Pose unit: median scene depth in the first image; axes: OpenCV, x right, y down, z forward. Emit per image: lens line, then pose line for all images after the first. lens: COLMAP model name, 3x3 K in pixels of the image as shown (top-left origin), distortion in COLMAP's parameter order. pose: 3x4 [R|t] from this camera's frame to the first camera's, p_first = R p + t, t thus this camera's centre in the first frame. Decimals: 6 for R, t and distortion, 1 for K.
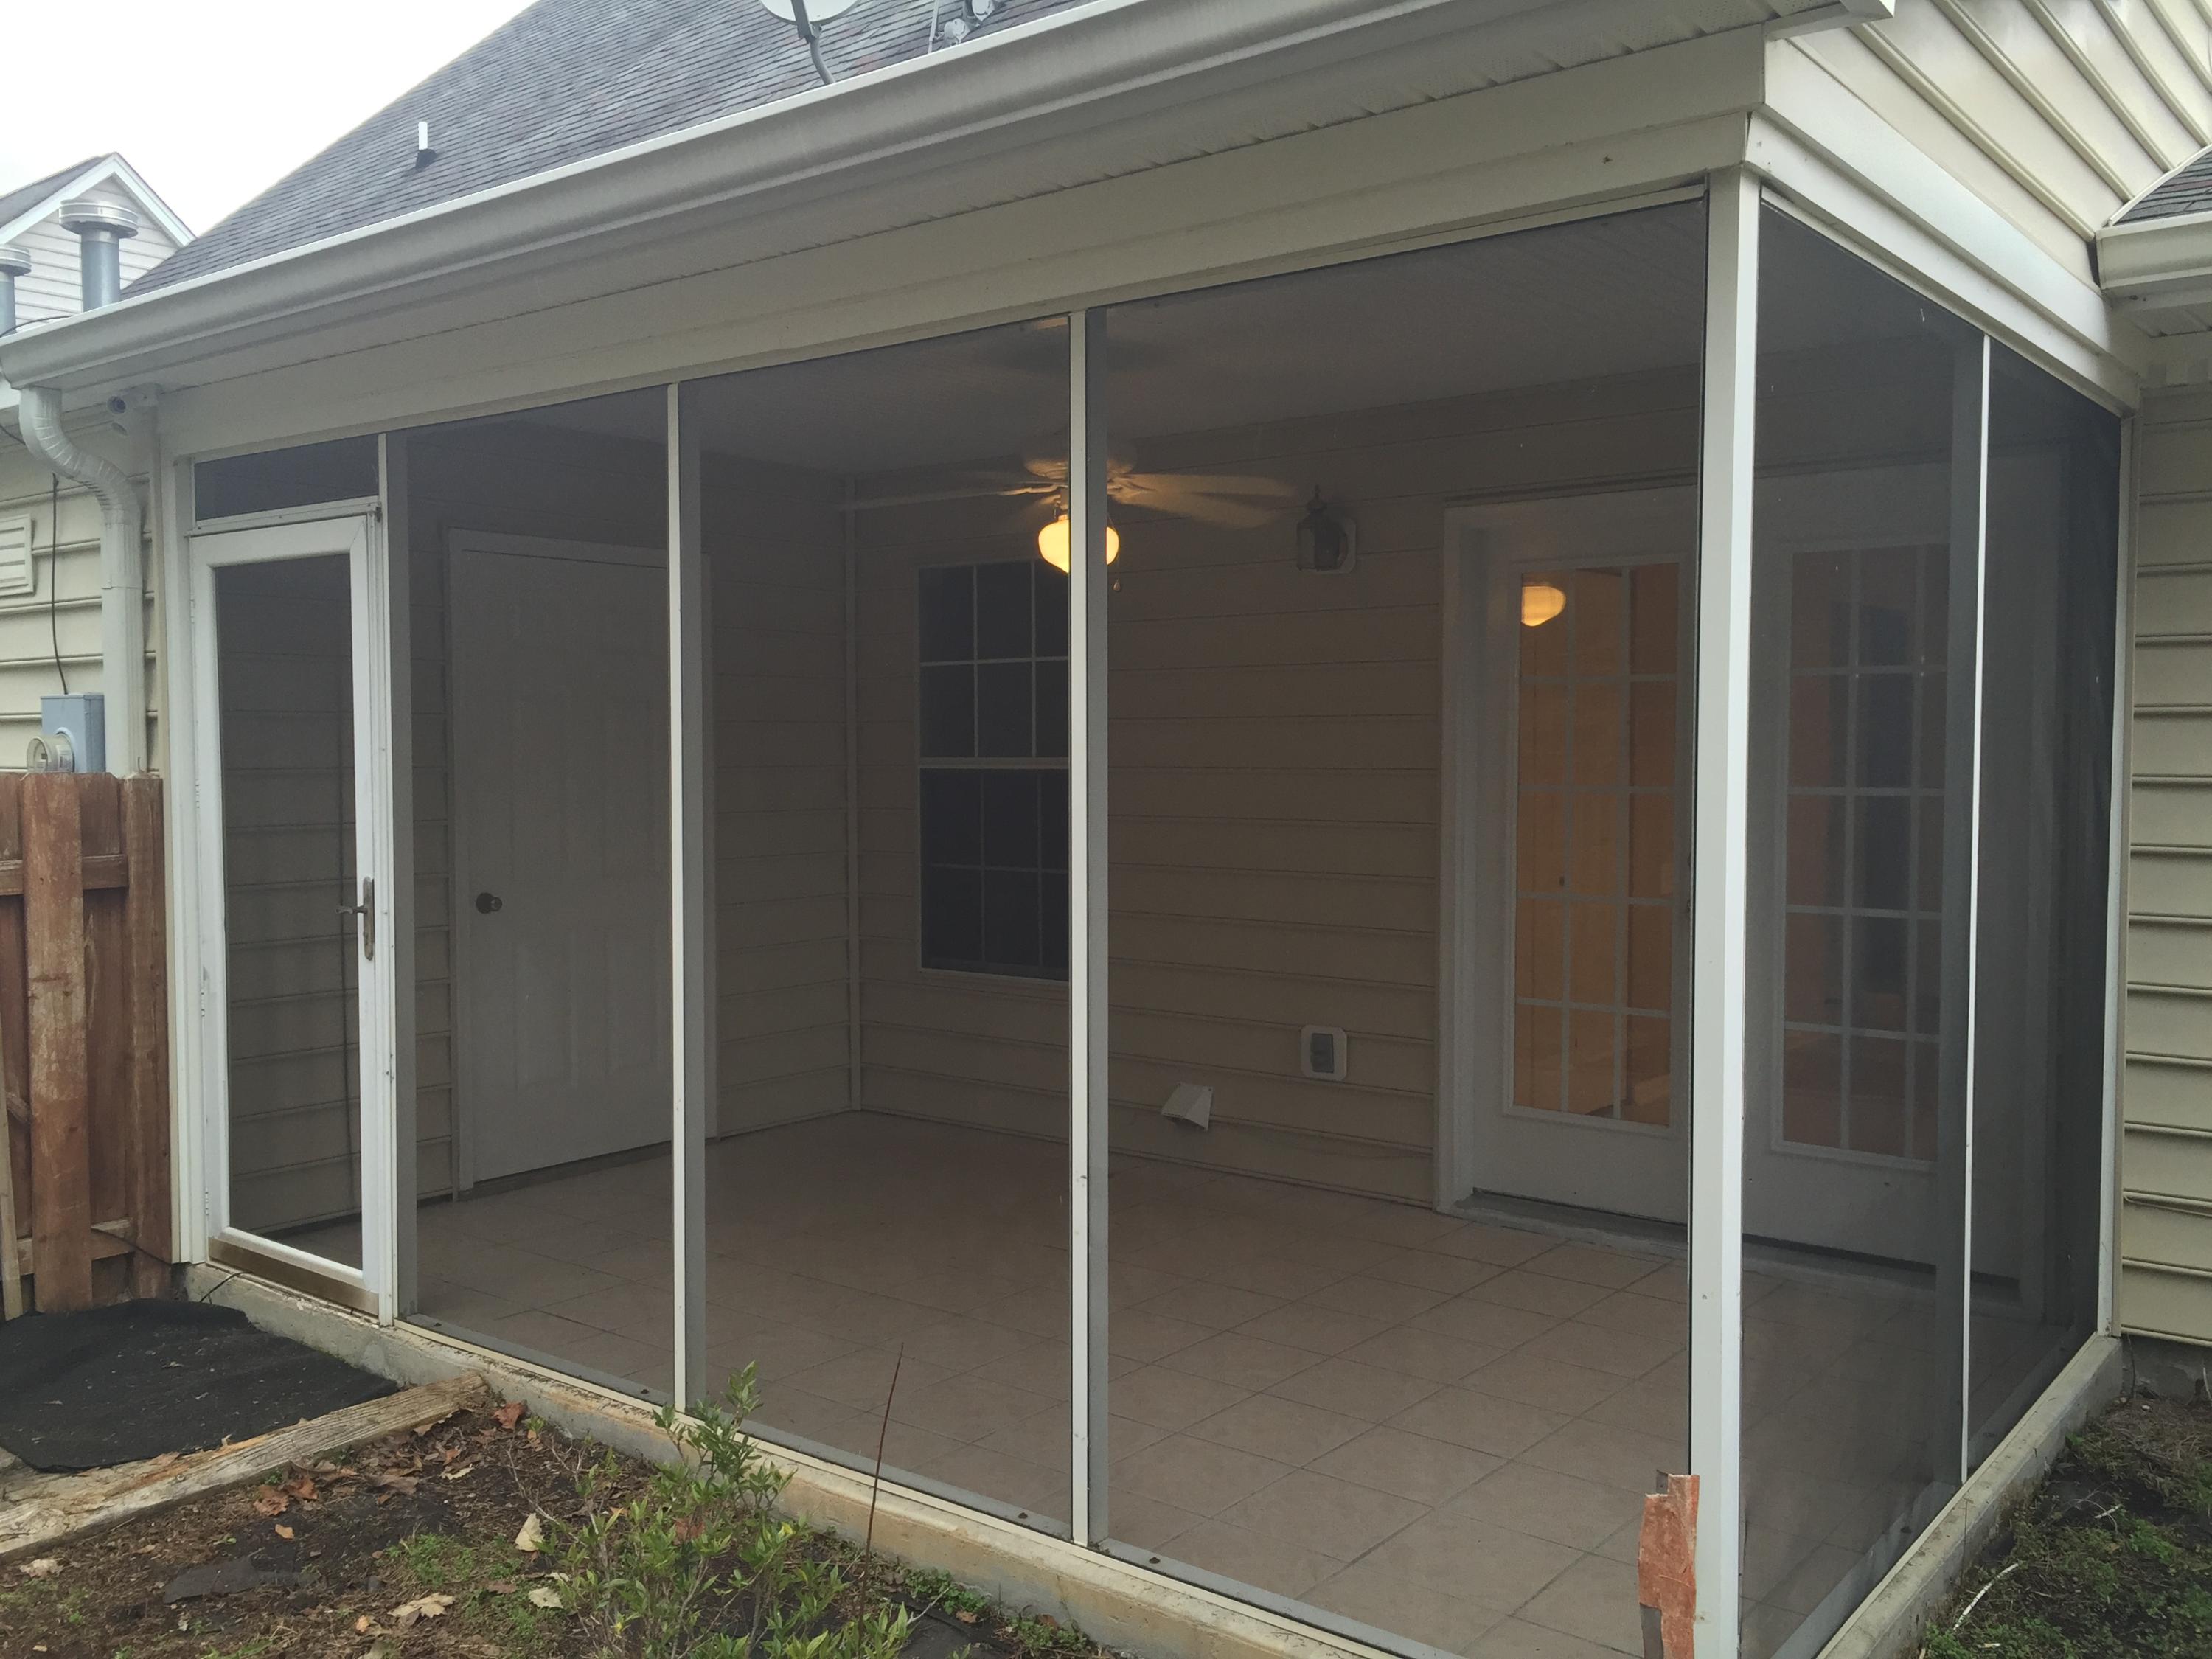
lens RADIAL K [[1905.5, 0, 1106.3], [0, 1905.5, 834.0], [0, 0, 1]] dist [0.079572, -0.097490]
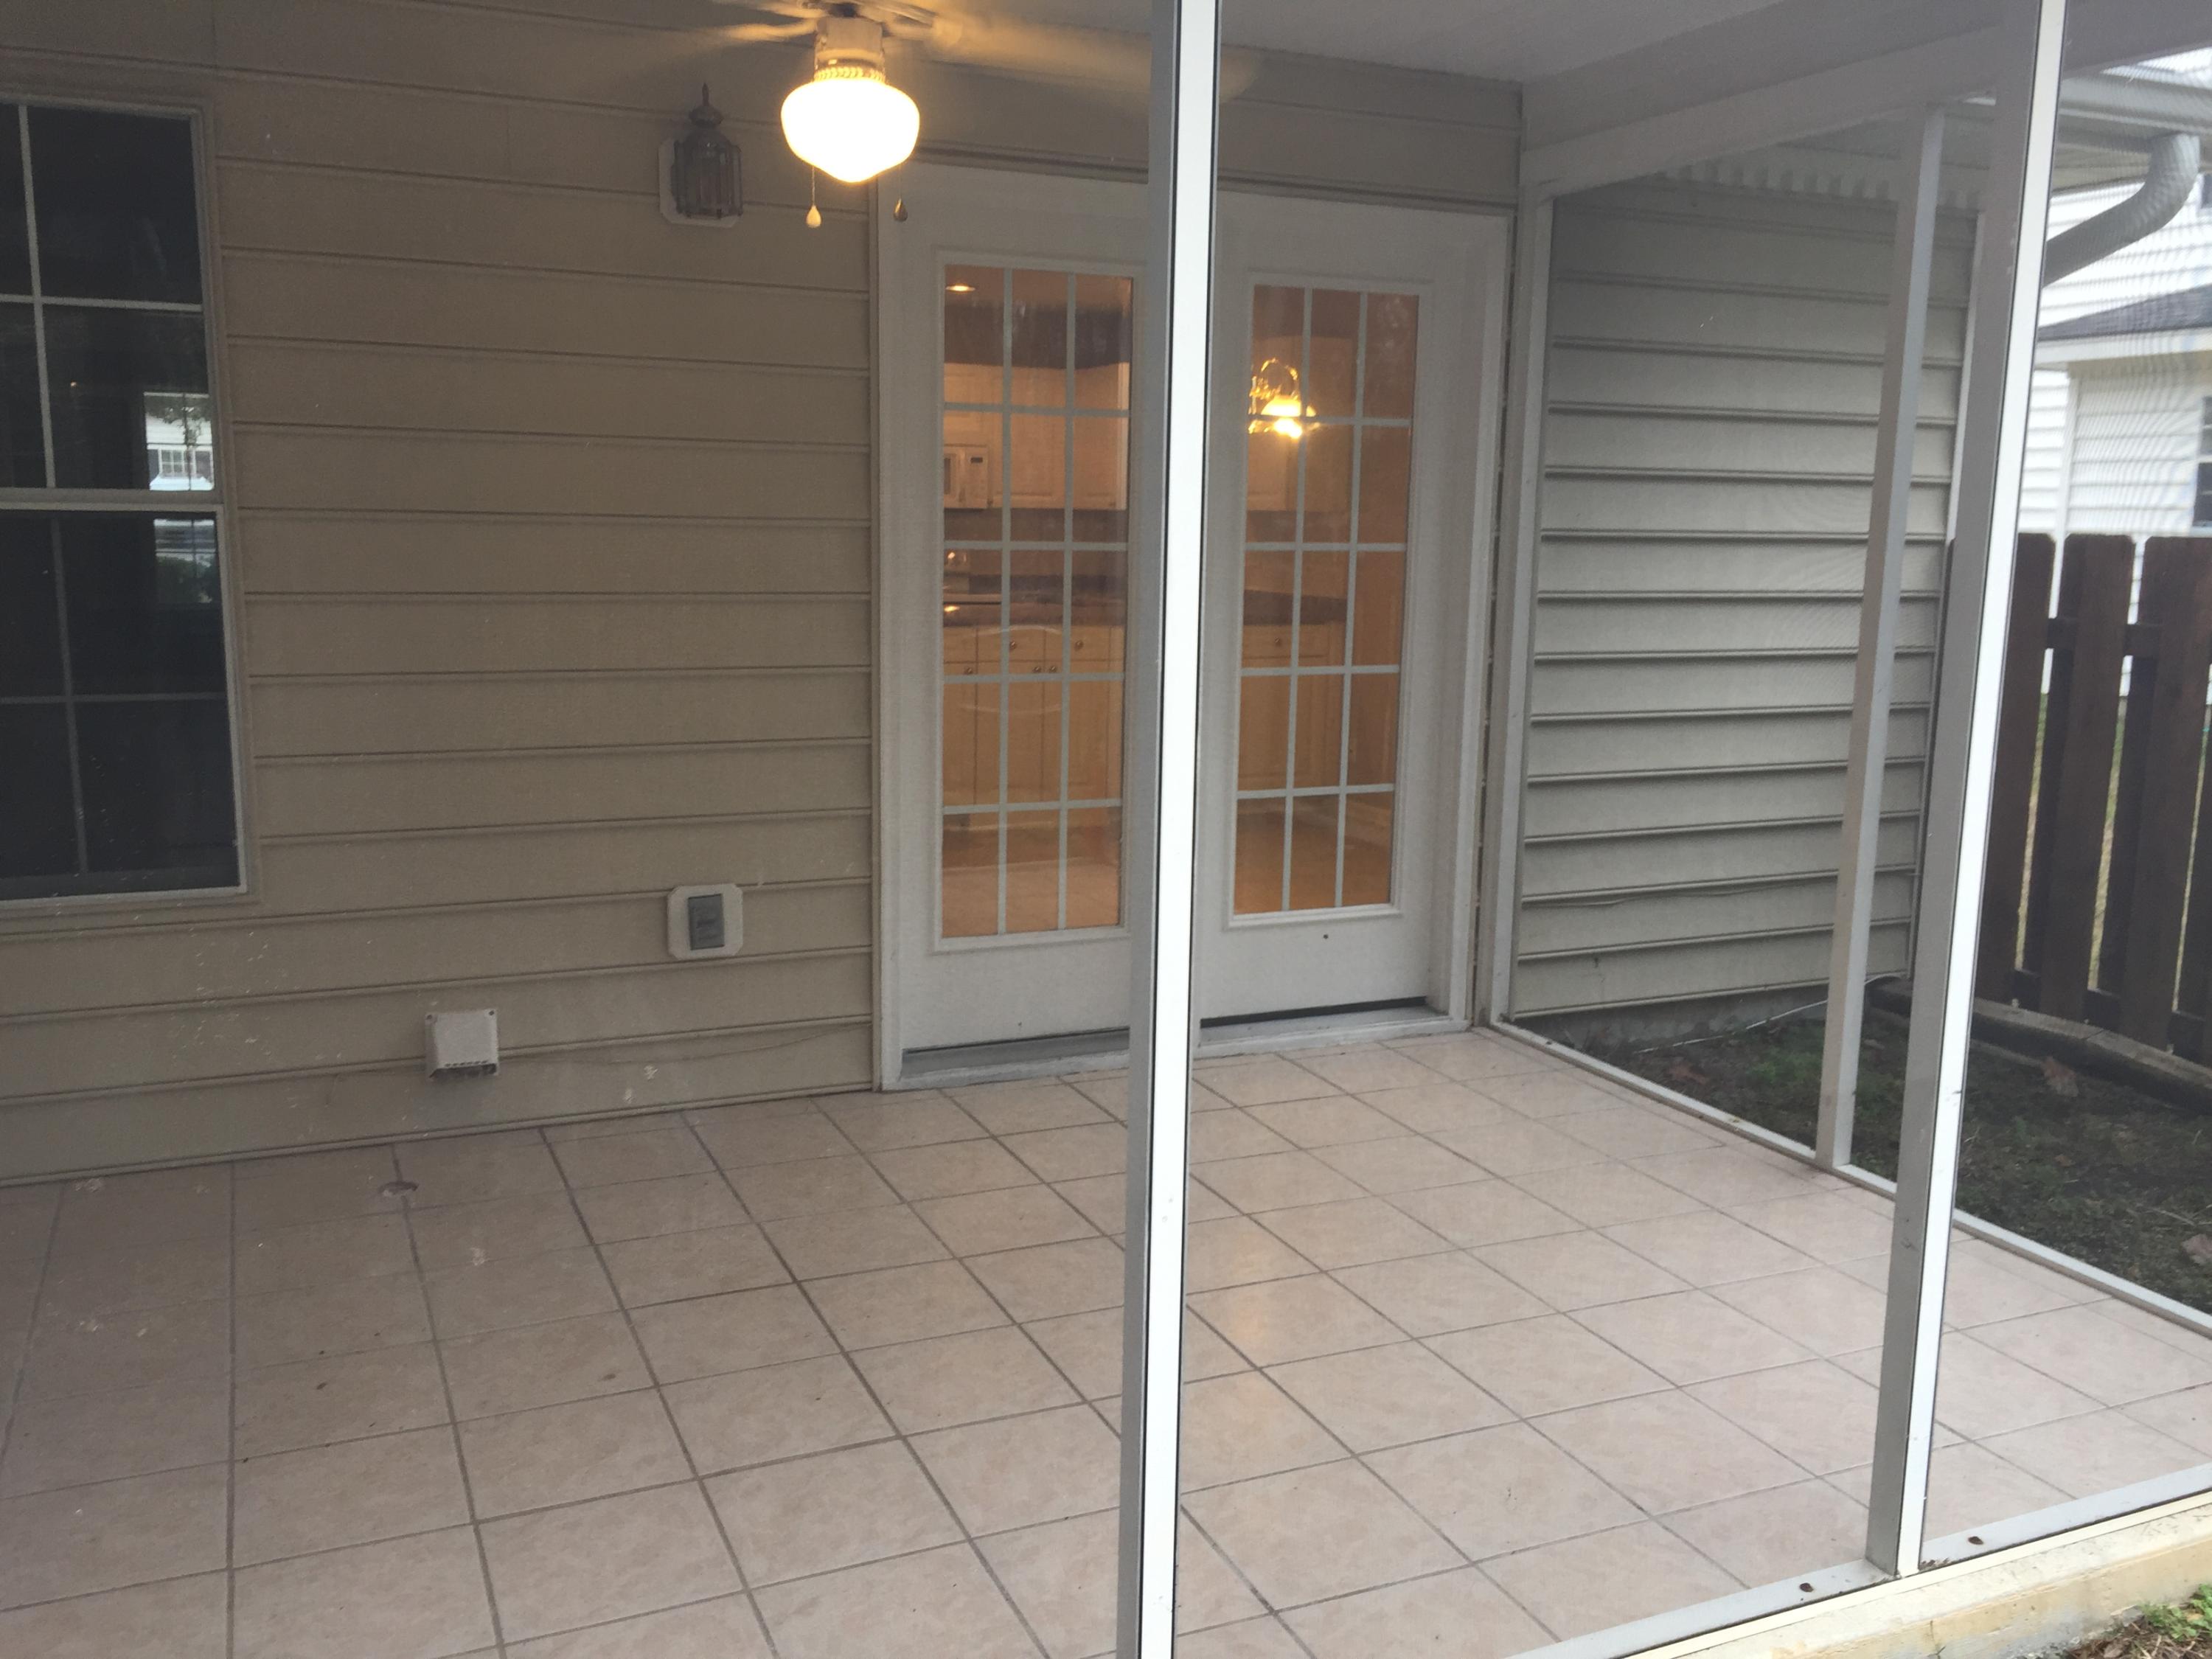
lens RADIAL K [[1905.5, 0, 1113.6], [0, 1905.5, 821.3], [0, 0, 1]] dist [0.079572, -0.097490]
pose [[0.444205, -0.133914, 0.885861, -0.466822], [0.022464, 0.990120, 0.138411, -0.018755], [-0.895644, -0.041583, 0.442824, 0.573838]]
